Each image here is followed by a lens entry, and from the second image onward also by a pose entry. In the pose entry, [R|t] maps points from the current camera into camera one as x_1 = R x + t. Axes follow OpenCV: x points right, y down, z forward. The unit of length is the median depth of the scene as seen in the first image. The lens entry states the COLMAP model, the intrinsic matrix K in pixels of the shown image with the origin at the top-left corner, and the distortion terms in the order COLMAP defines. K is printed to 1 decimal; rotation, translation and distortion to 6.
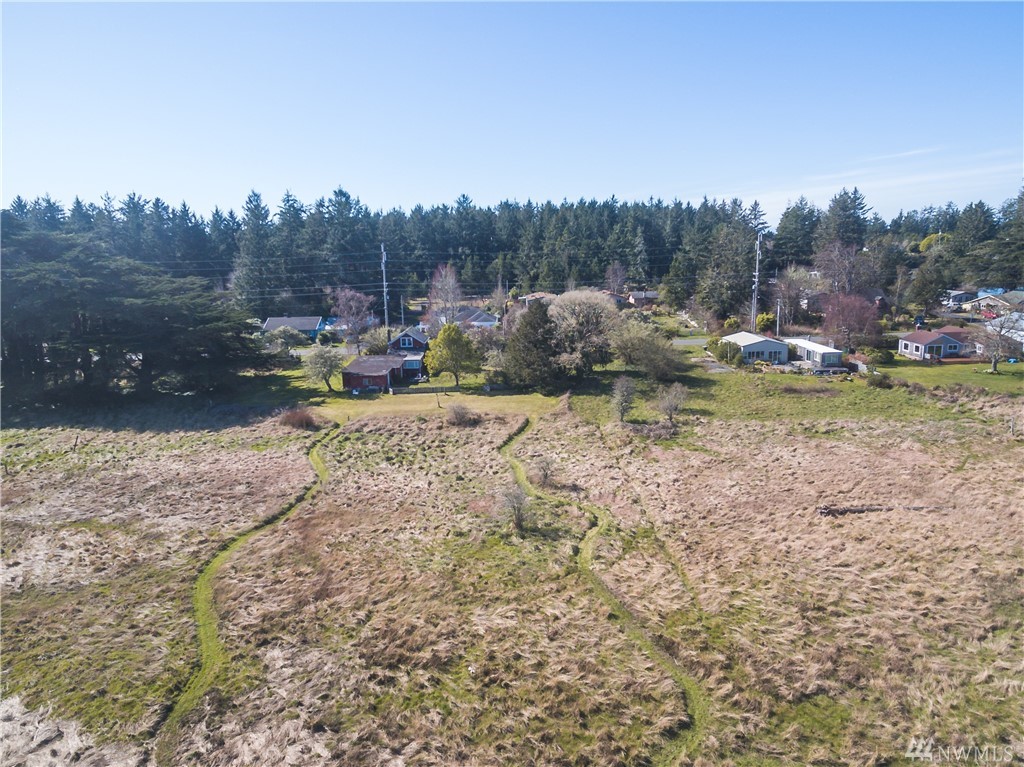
lens RADIAL K [[679.1, 0, 512.0], [0, 679.1, 383.5], [0, 0, 1]] dist [0.001364, -0.000264]
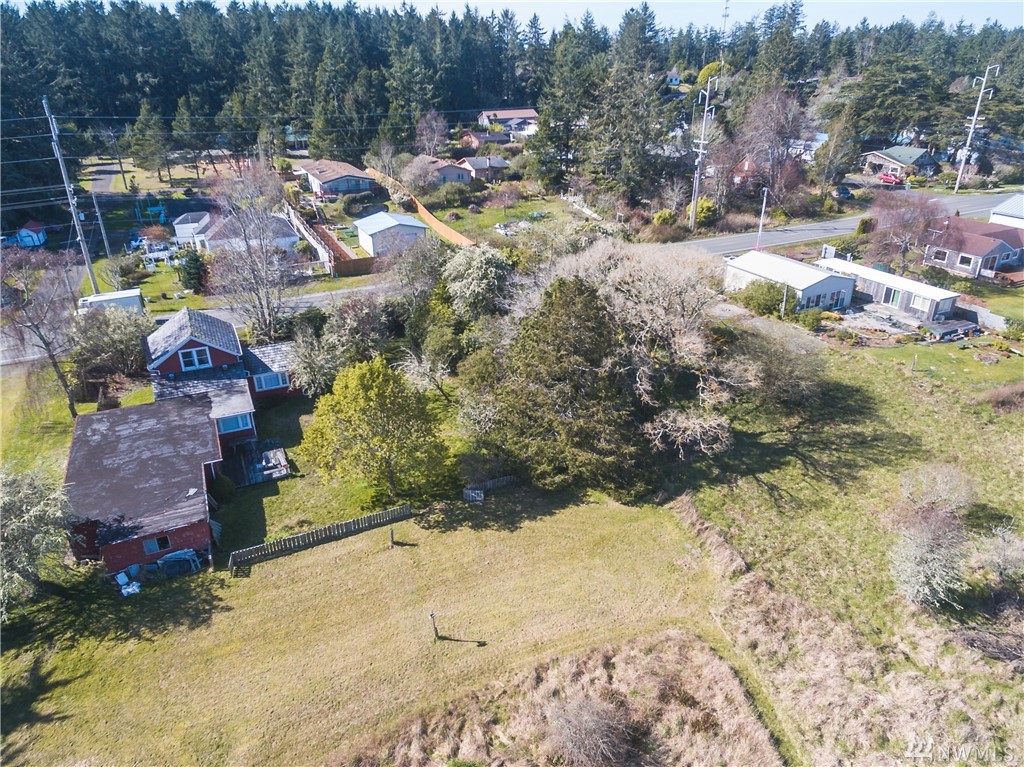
lens RADIAL K [[679.1, 0, 512.0], [0, 679.1, 383.5], [0, 0, 1]] dist [0.001364, -0.000264]
pose [[0.903534, -0.169774, 0.393450, -0.106578], [0.068582, 0.963625, 0.258310, -0.104690], [-0.422993, -0.206409, 0.882311, 0.387120]]
